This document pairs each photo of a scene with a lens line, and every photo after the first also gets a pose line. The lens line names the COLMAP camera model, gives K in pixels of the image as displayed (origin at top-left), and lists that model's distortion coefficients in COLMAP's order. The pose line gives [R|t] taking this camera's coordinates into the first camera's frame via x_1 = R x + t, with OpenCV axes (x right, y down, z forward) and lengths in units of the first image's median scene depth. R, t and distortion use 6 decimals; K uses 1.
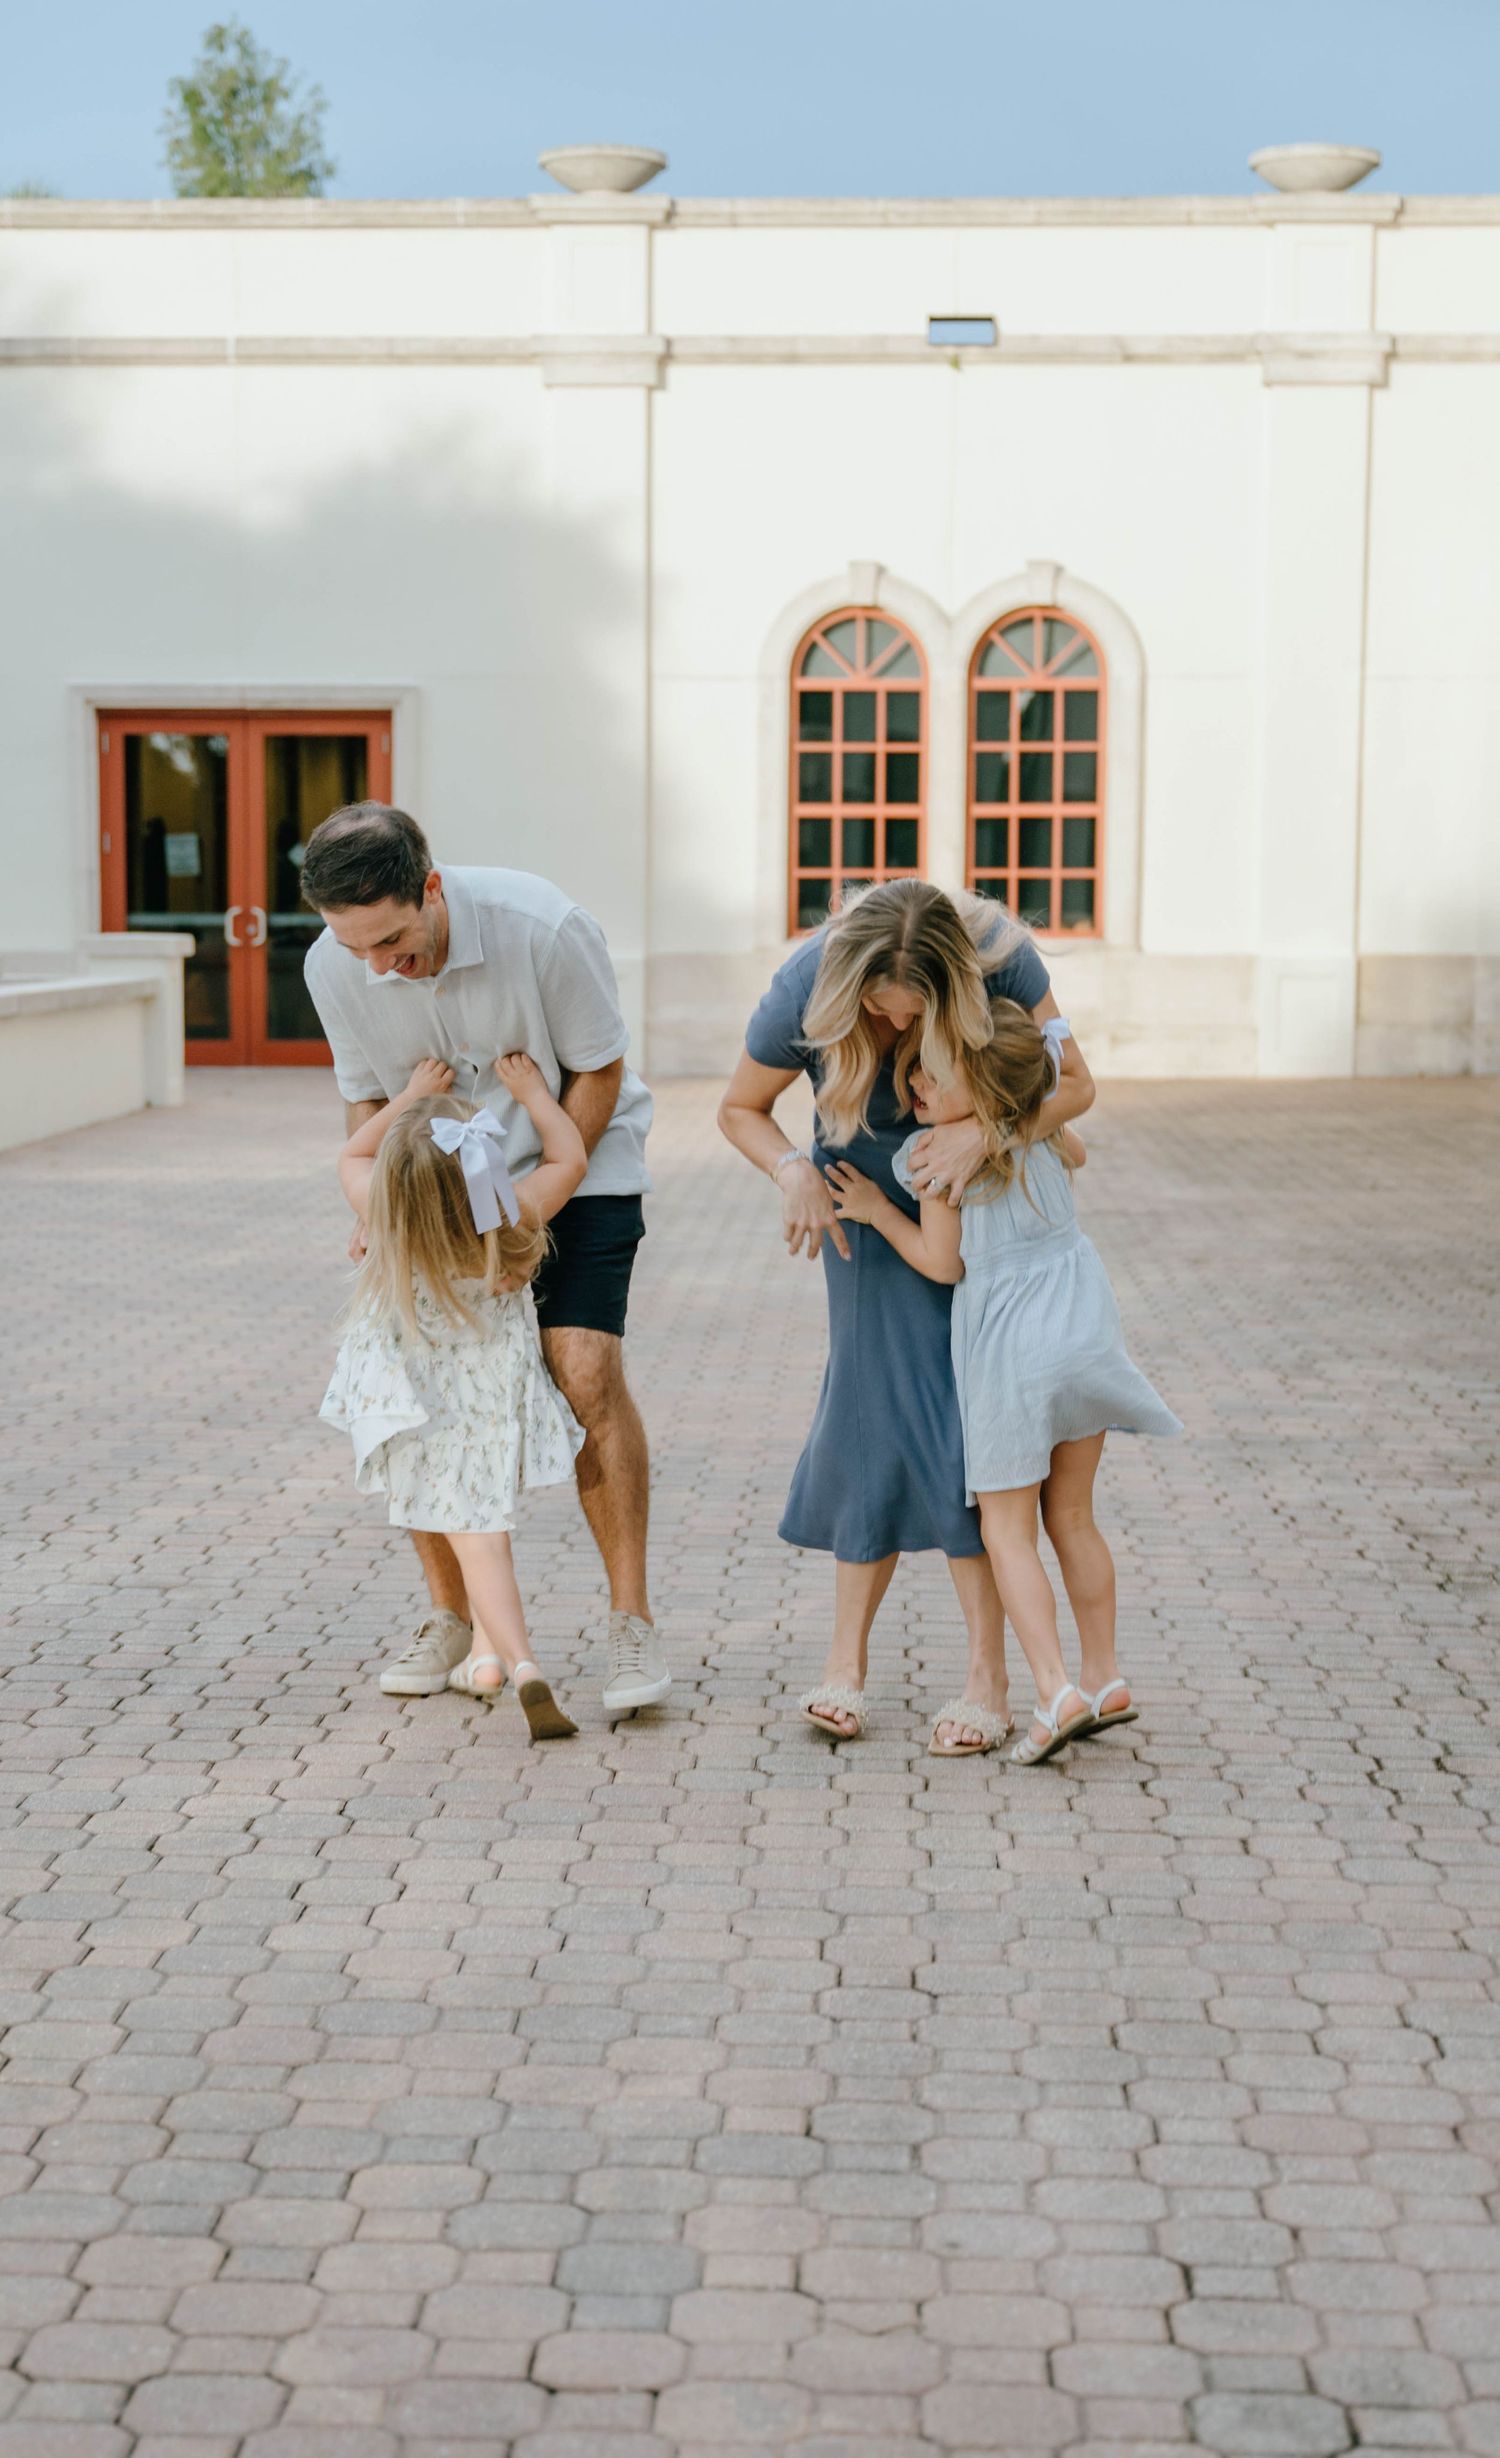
lens RADIAL K [[3356.8, 0, 748.1], [0, 3356.8, 1232.5], [0, 0, 1]] dist [0.027235, 0.000000]
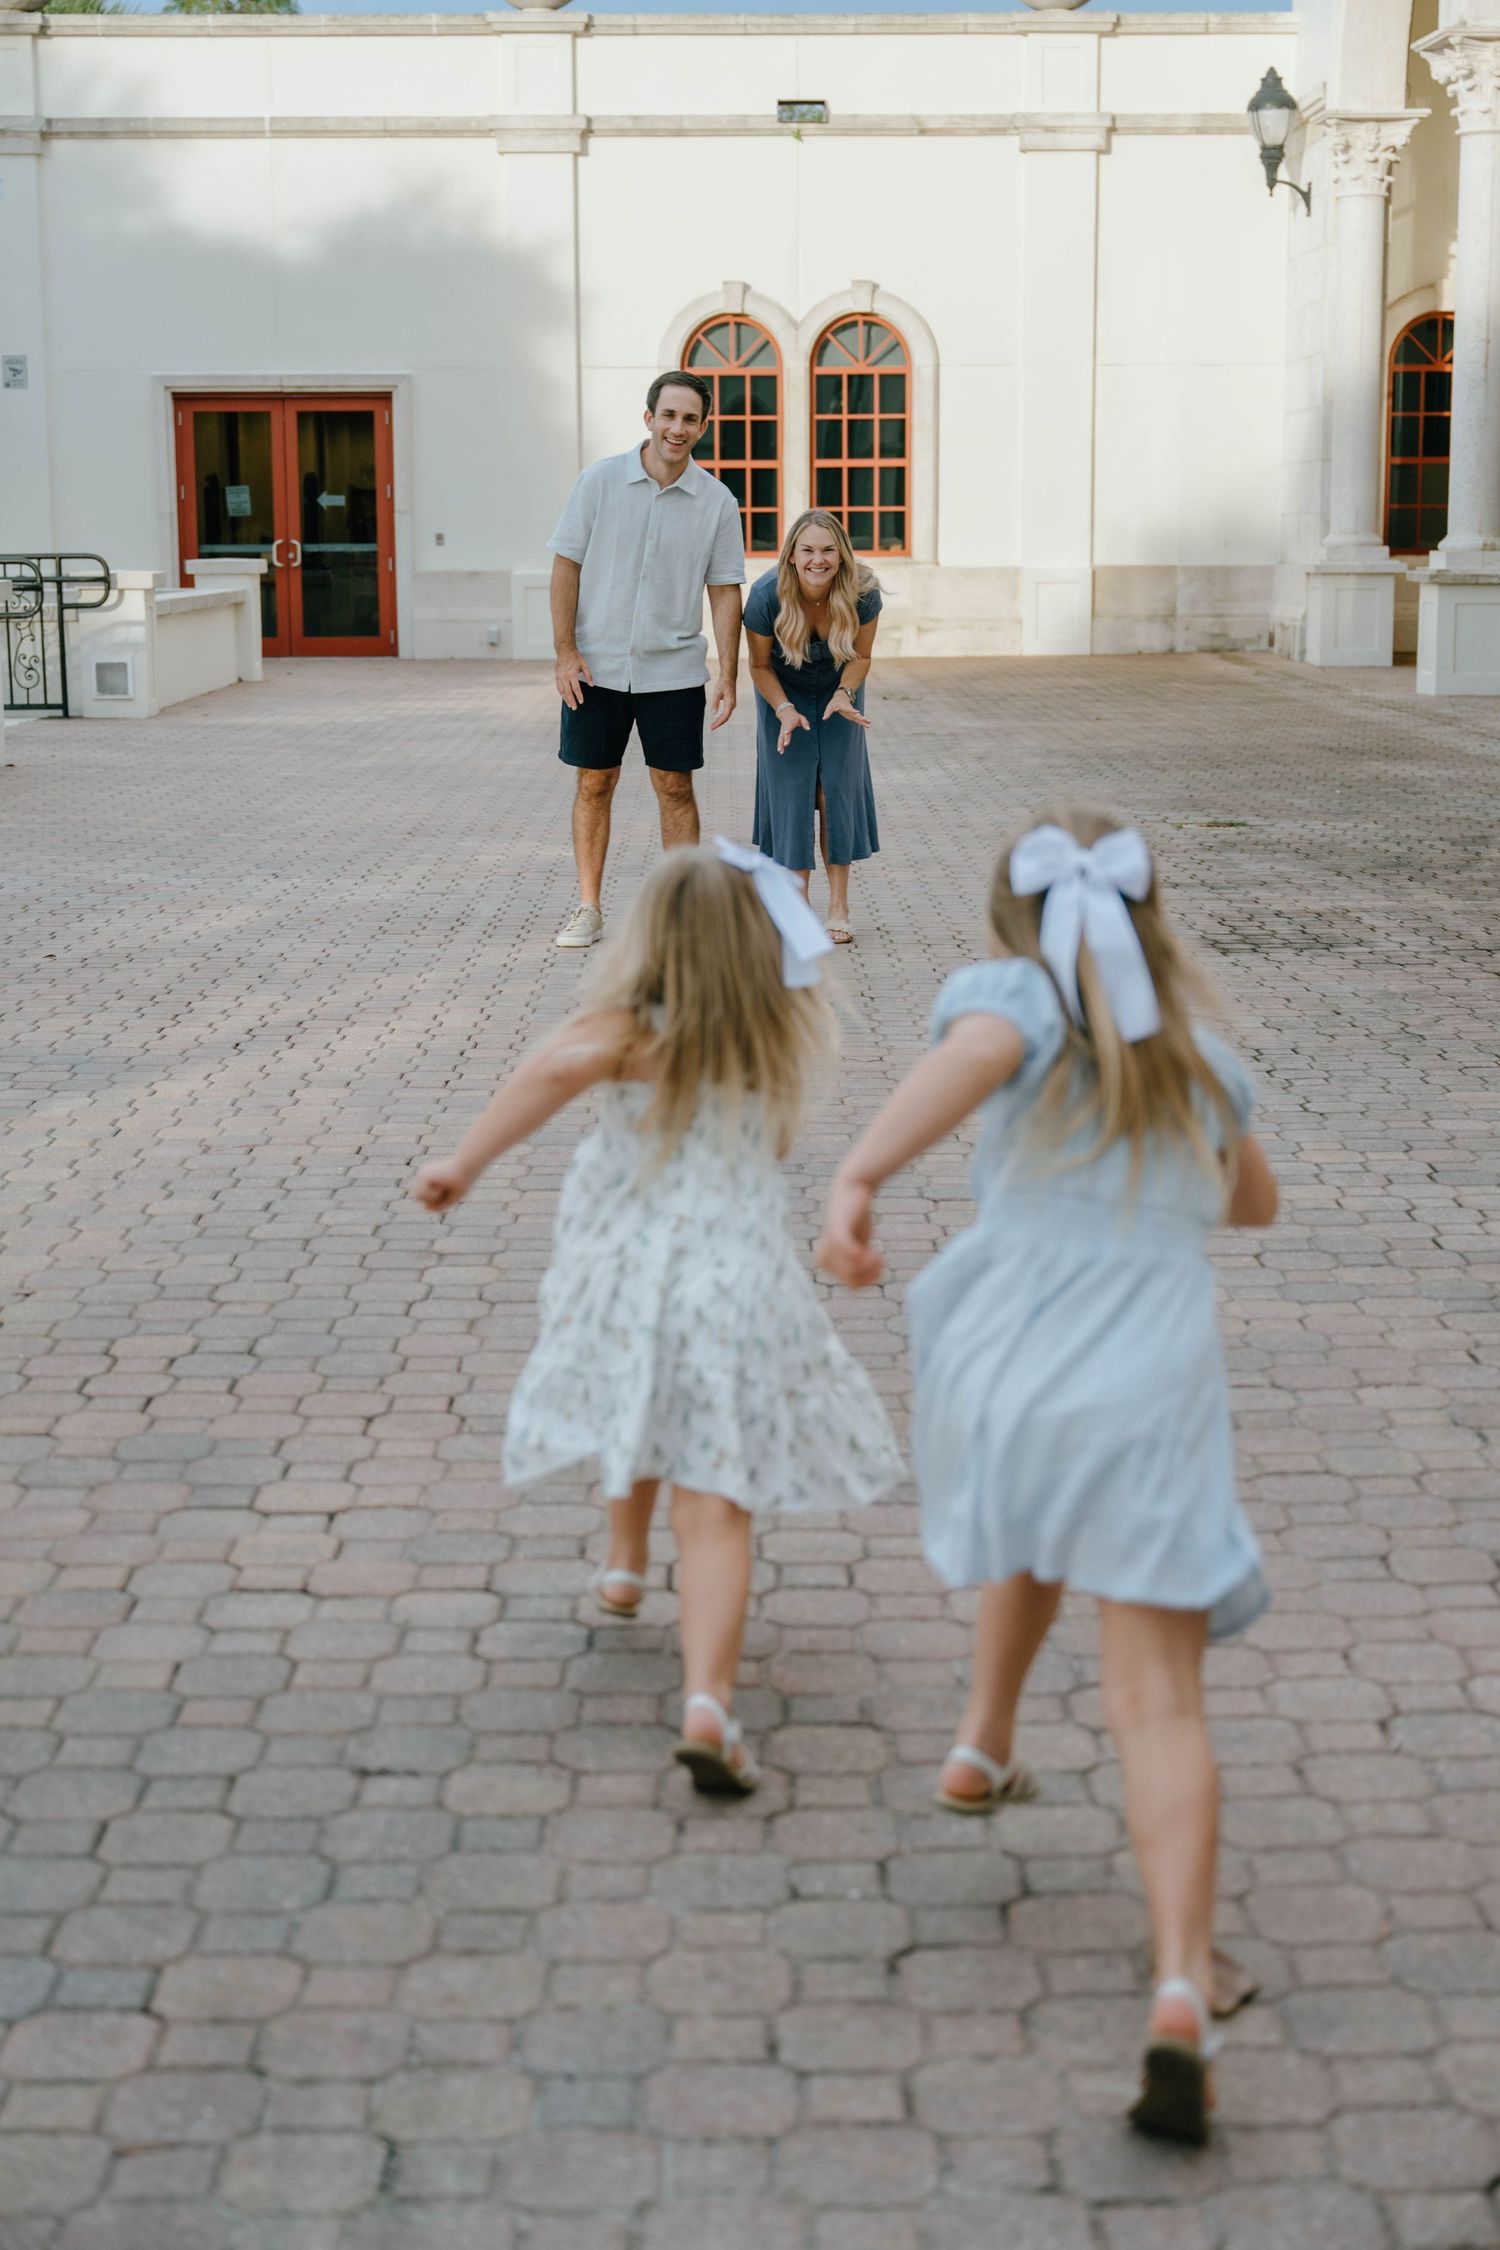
lens RADIAL K [[3707.0, 0, 752.6], [0, 3707.0, 1124.1], [0, 0, 1]] dist [0.004701, 0.000000]
pose [[0.997354, -0.020155, 0.069849, -0.070797], [0.016081, 0.998164, 0.058395, 0.055774], [-0.070898, -0.057117, 0.995847, -0.529455]]
